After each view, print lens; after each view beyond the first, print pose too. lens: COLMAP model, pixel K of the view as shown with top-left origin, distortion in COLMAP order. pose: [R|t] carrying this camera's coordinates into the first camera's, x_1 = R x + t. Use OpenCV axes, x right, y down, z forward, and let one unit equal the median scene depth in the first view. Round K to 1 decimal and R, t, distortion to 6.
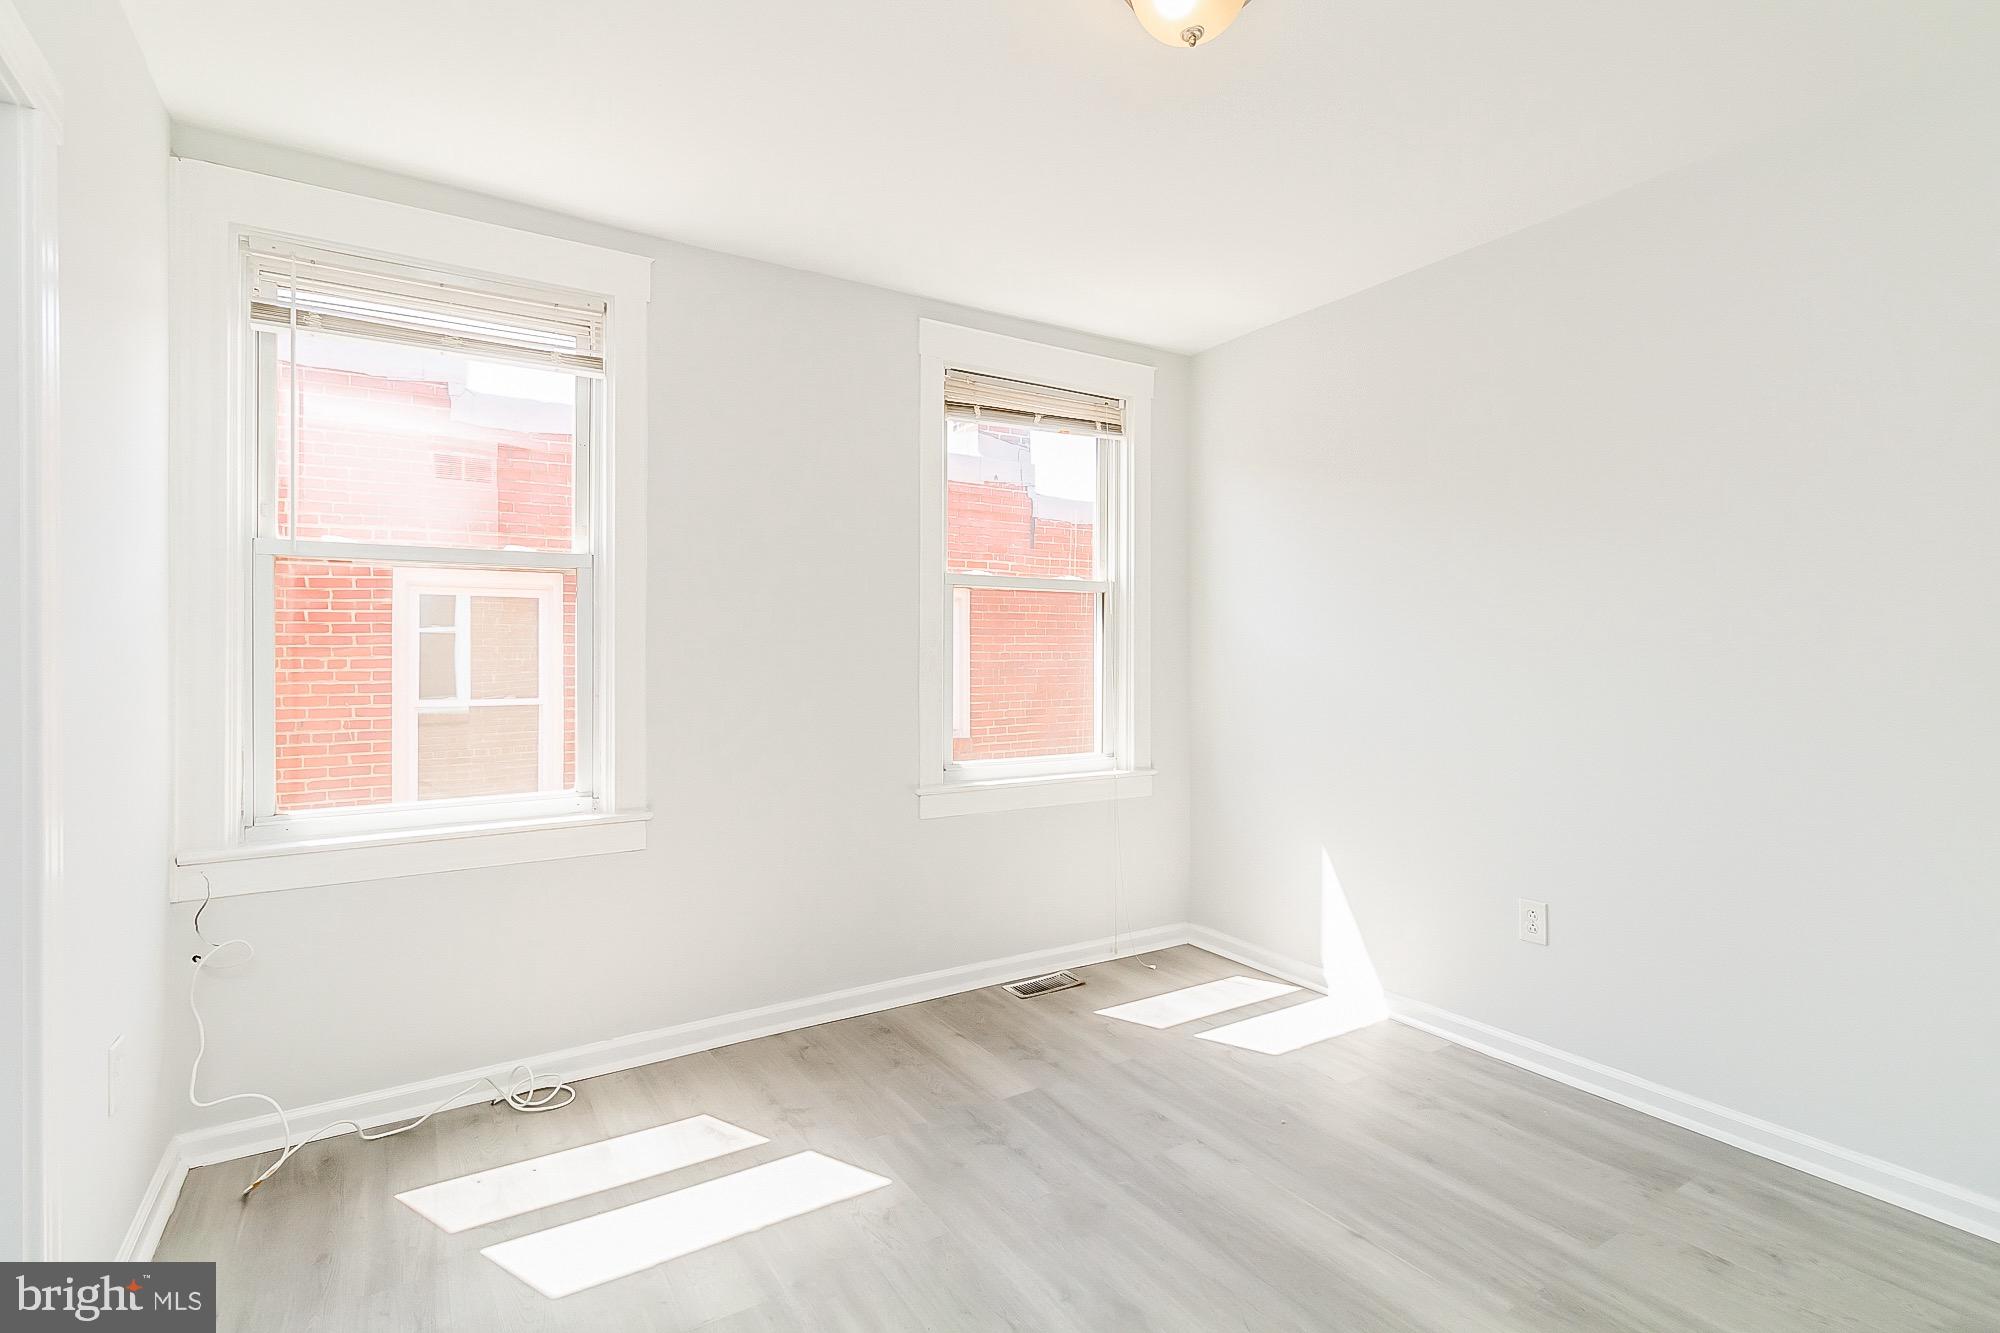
lens RADIAL K [[937.6, 0, 999.3], [0, 937.6, 648.6], [0, 0, 1]] dist [0.002280, 0.001183]
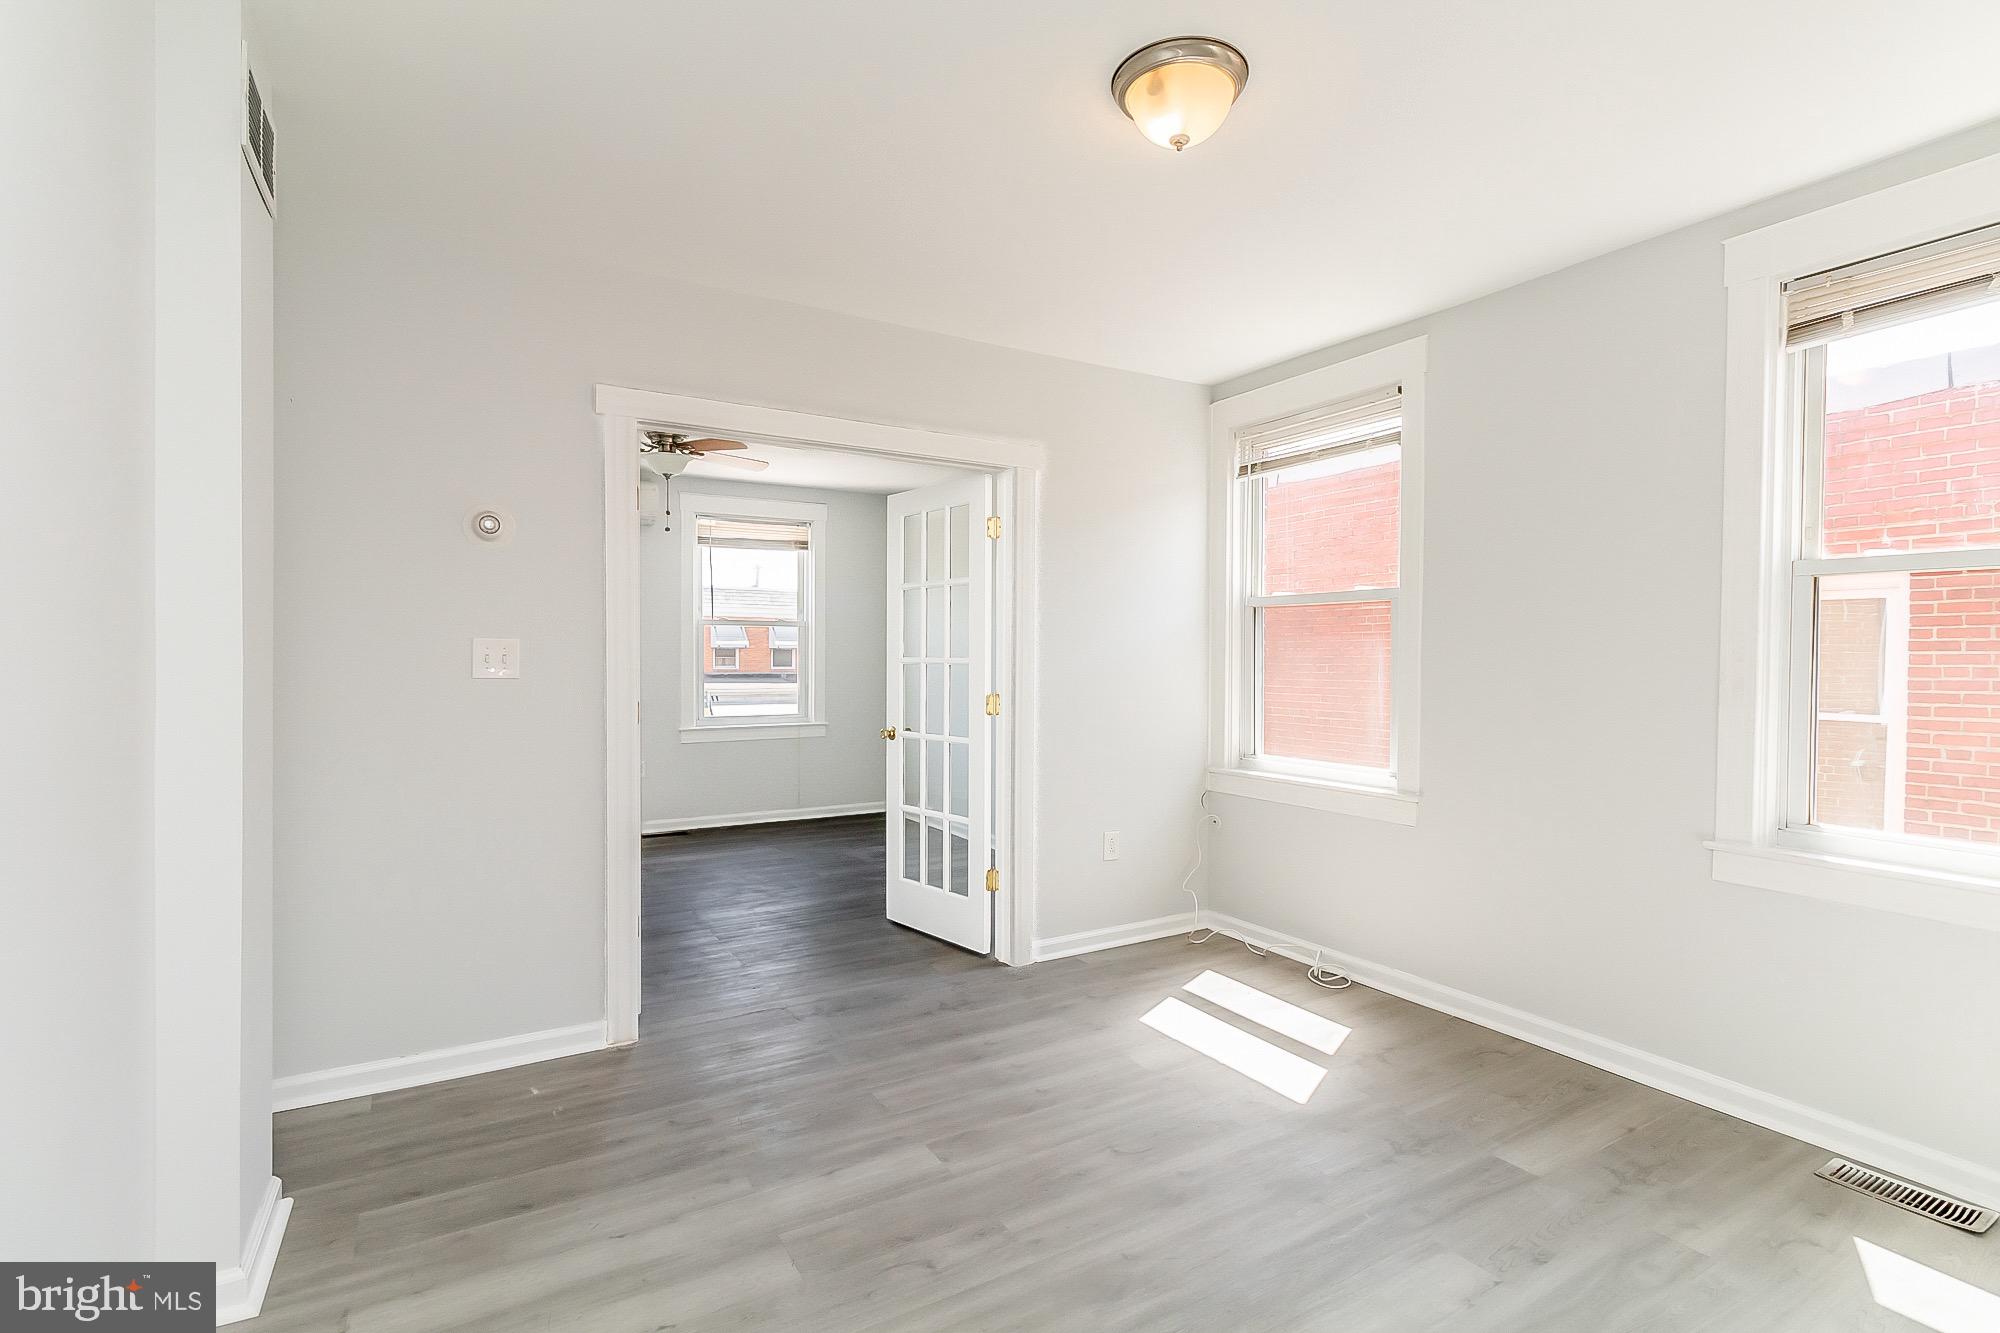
lens RADIAL K [[937.6, 0, 1016.6], [0, 937.6, 666.0], [0, 0, 1]] dist [0.002280, 0.001183]
pose [[-0.017487, 0.013222, -0.999760, 0.874368], [0.002528, 0.999910, 0.013180, -0.012340], [0.999844, -0.002297, -0.017519, 0.520019]]
